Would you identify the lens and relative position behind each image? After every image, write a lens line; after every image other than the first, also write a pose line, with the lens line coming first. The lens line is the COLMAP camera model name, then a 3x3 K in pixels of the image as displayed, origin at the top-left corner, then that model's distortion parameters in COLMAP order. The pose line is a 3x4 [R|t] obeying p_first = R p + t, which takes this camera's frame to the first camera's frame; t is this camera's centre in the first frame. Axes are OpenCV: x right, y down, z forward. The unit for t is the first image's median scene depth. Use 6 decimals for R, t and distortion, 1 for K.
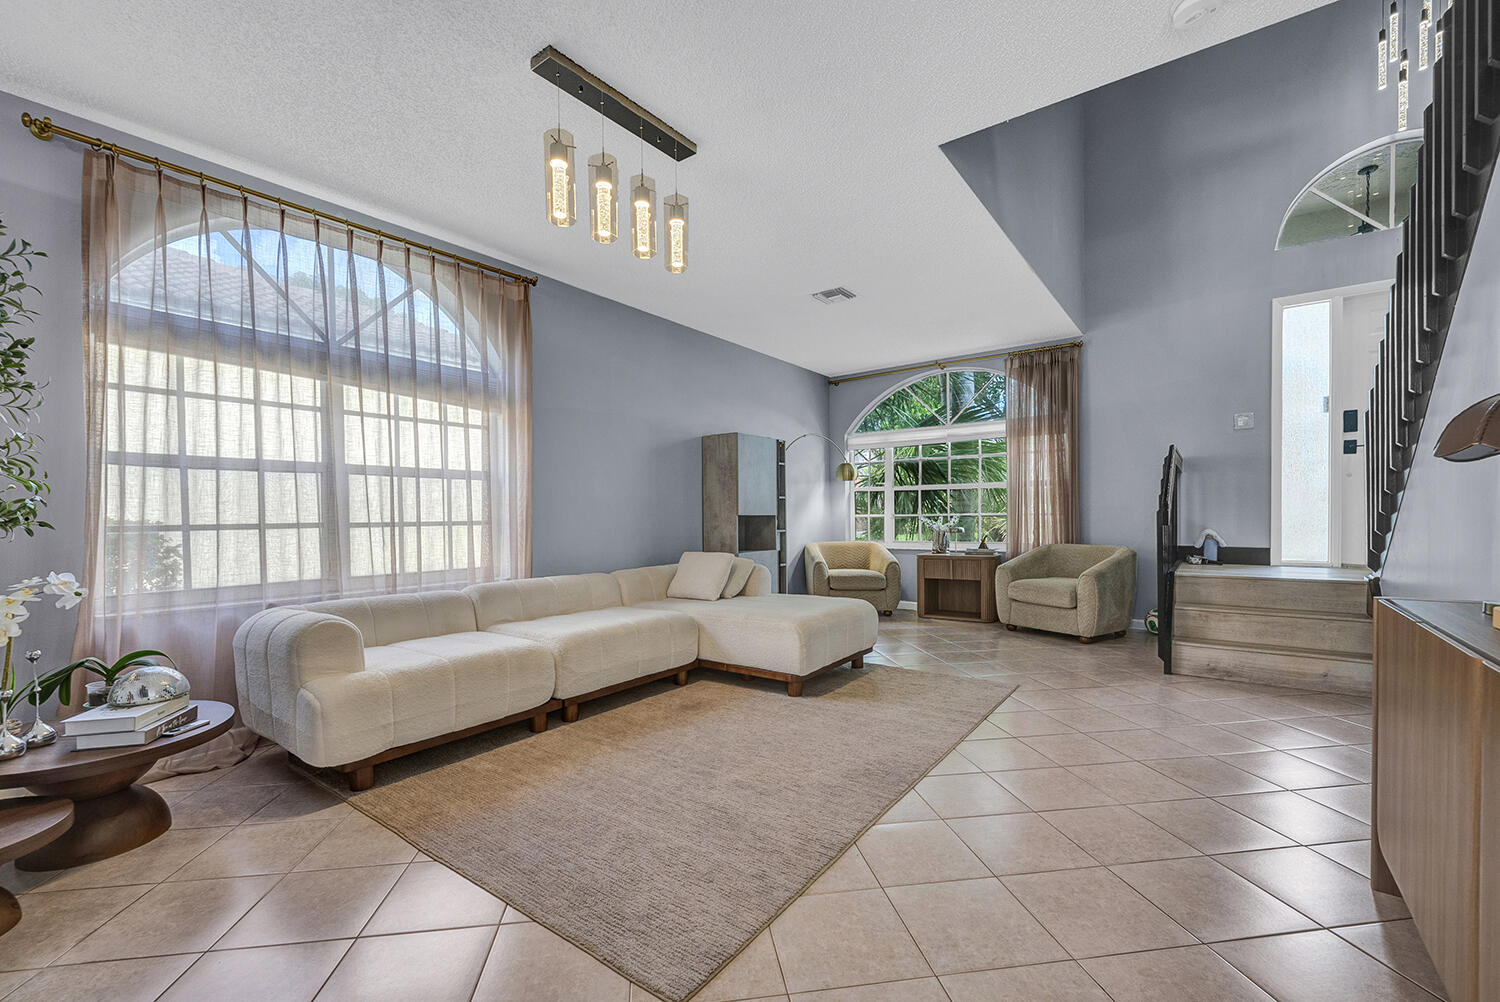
lens RADIAL K [[641.1, 0, 755.9], [0, 641.1, 516.9], [0, 0, 1]] dist [0.000404, -0.000021]
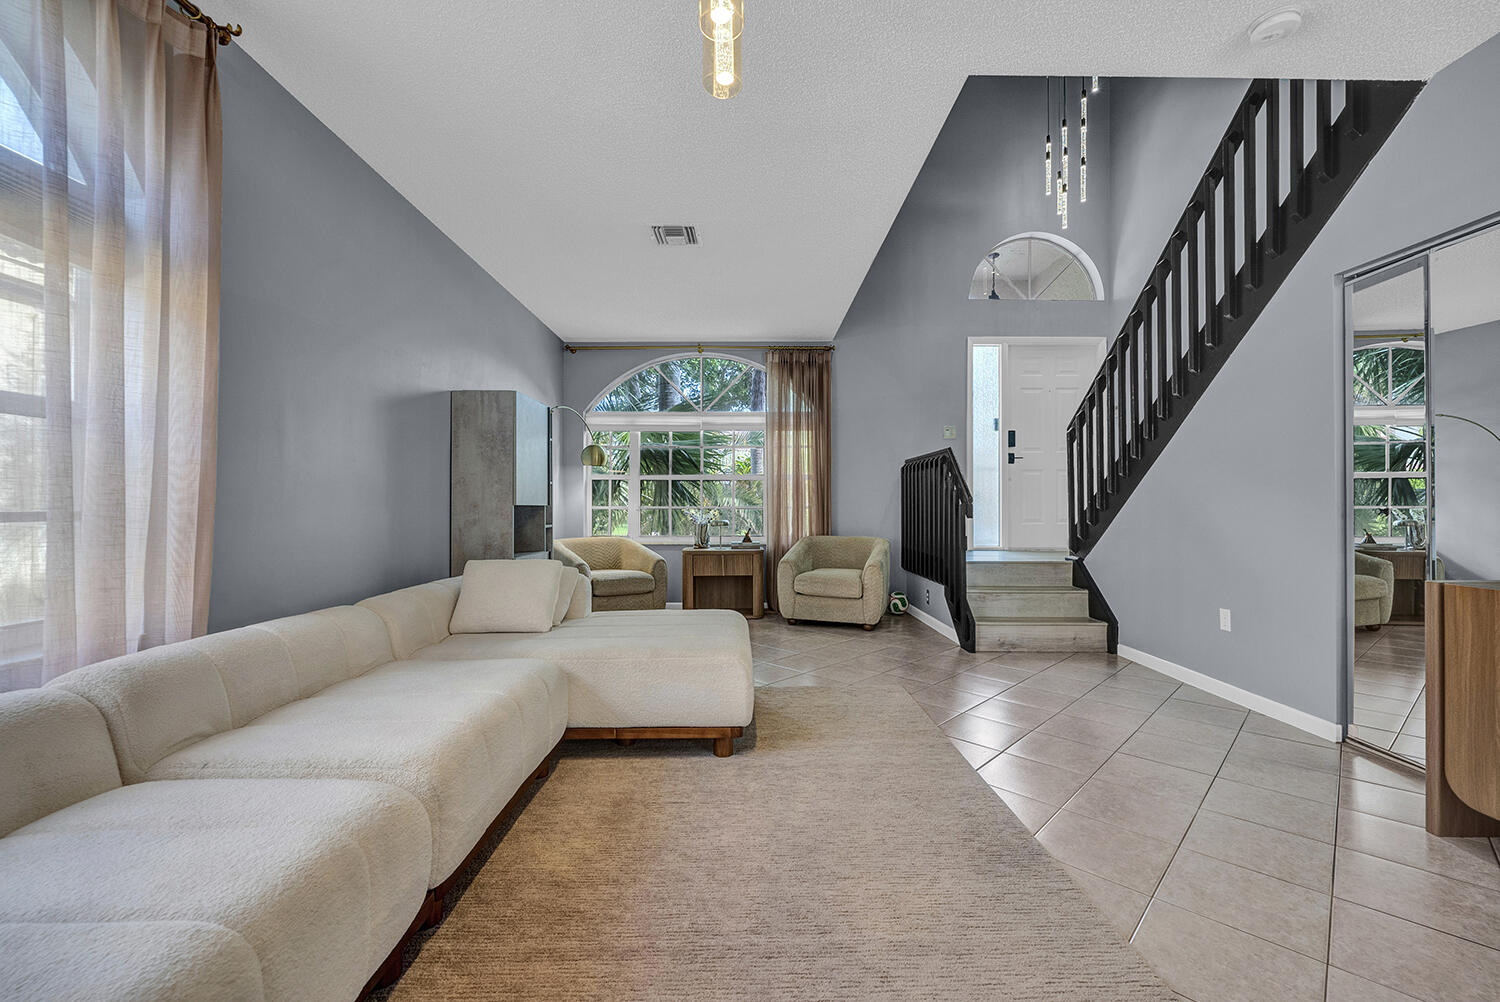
lens RADIAL K [[611.7, 0, 743.0], [0, 611.7, 497.5], [0, 0, 1]] dist [-0.001246, -0.000440]
pose [[0.796384, 0.018458, 0.604510, -0.239014], [-0.007117, 0.999751, -0.021150, 0.001655], [-0.604750, 0.012541, 0.796317, 0.297183]]
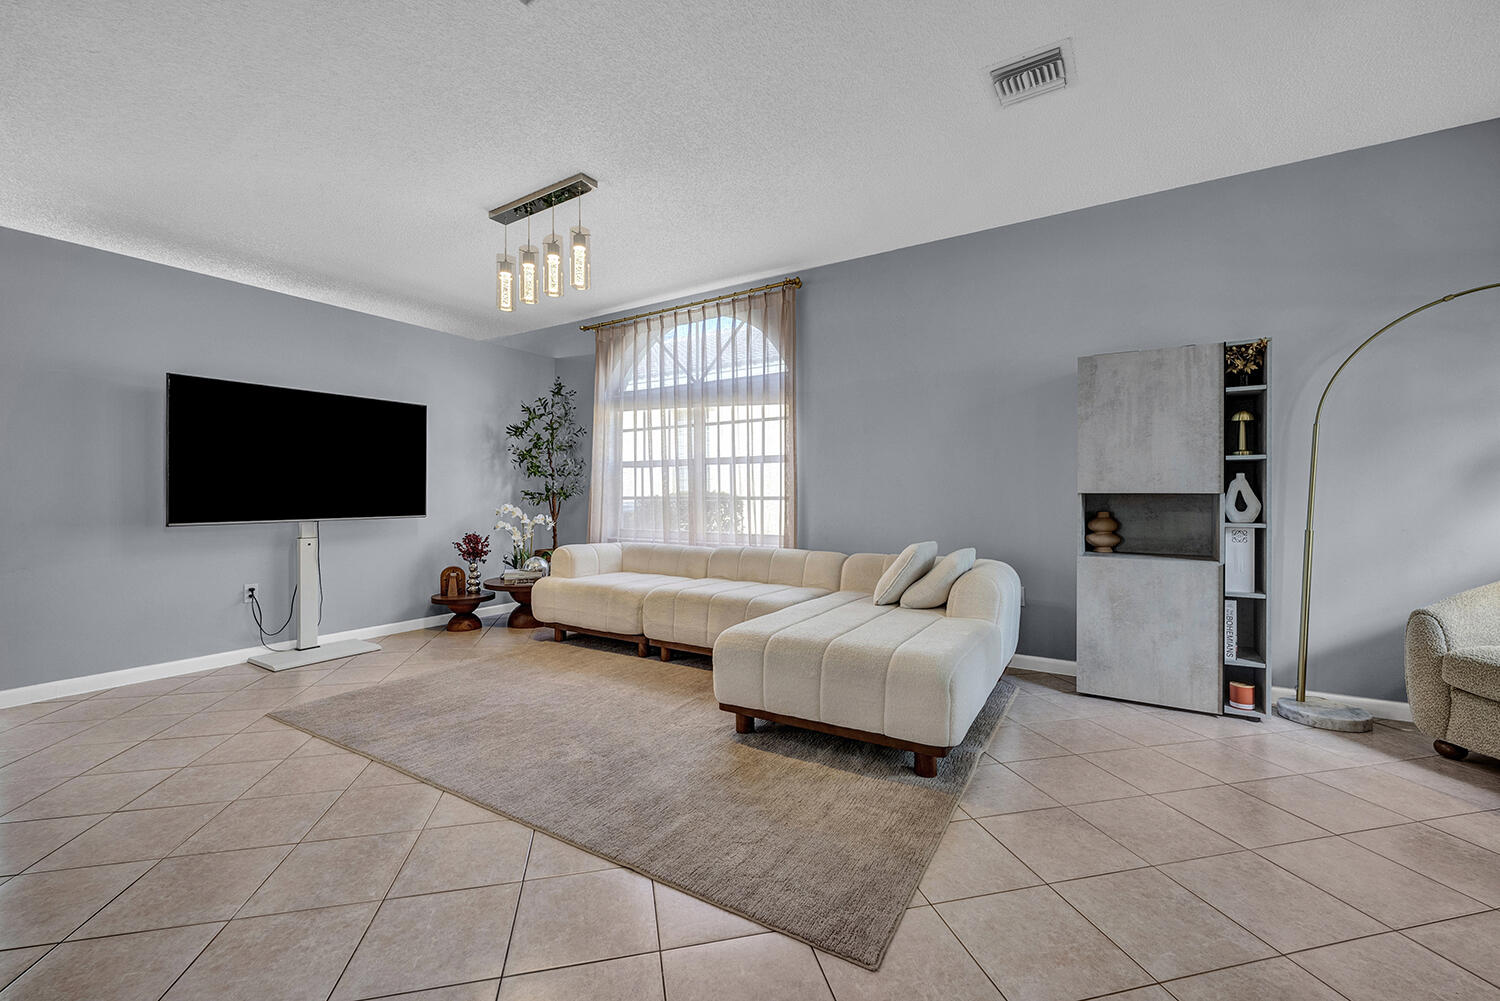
lens RADIAL K [[625.3, 0, 754.7], [0, 625.3, 484.6], [0, 0, 1]] dist [0.000283, 0.000037]
pose [[0.060318, -0.006948, -0.998155, 0.570280], [-0.001426, 0.999974, -0.007046, -0.005845], [0.998178, 0.001848, 0.060307, 0.680416]]
